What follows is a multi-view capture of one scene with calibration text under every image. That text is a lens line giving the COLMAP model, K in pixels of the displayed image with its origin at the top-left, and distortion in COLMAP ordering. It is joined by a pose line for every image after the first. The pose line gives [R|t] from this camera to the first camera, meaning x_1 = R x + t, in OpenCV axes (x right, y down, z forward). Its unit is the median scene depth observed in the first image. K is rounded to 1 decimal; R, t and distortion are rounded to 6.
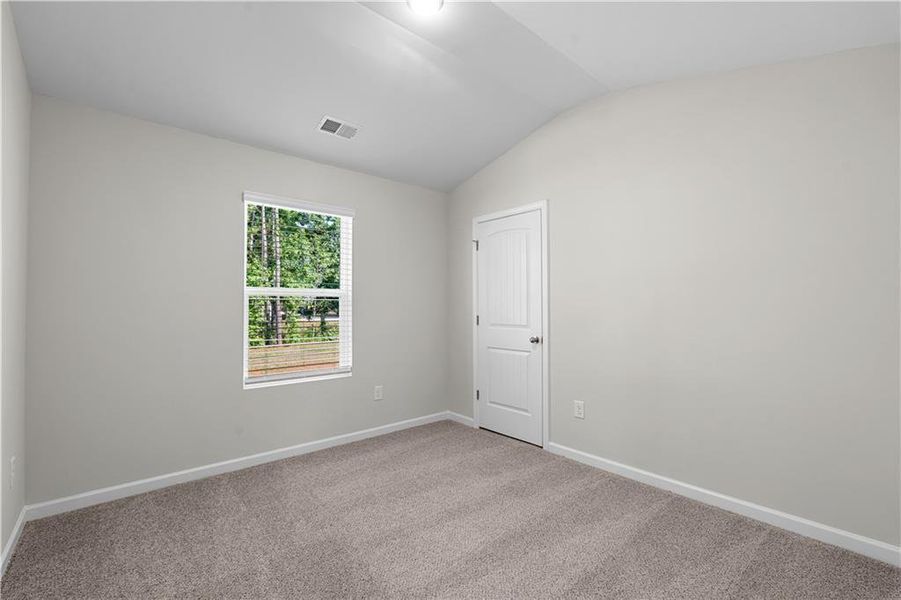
lens RADIAL K [[391.4, 0, 451.0], [0, 391.4, 295.2], [0, 0, 1]] dist [-0.006775, 0.006128]
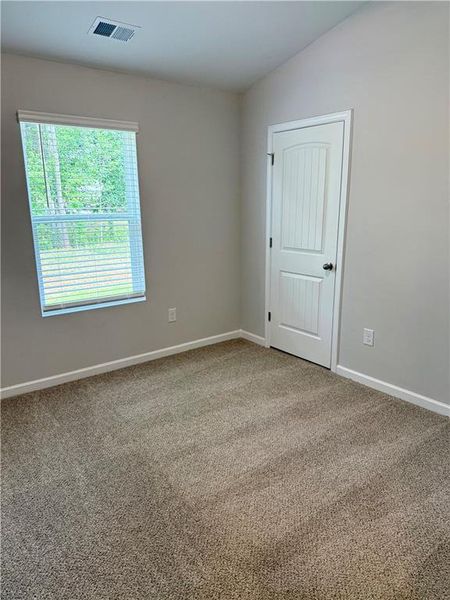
lens RADIAL K [[415.1, 0, 225.0], [0, 415.1, 300.0], [0, 0, 1]] dist [0.145125, -0.258560]
pose [[0.998467, 0.003752, -0.055225, 0.017319], [0.010444, 0.967010, 0.254524, -0.086111], [0.054358, -0.254711, 0.965488, -0.051296]]
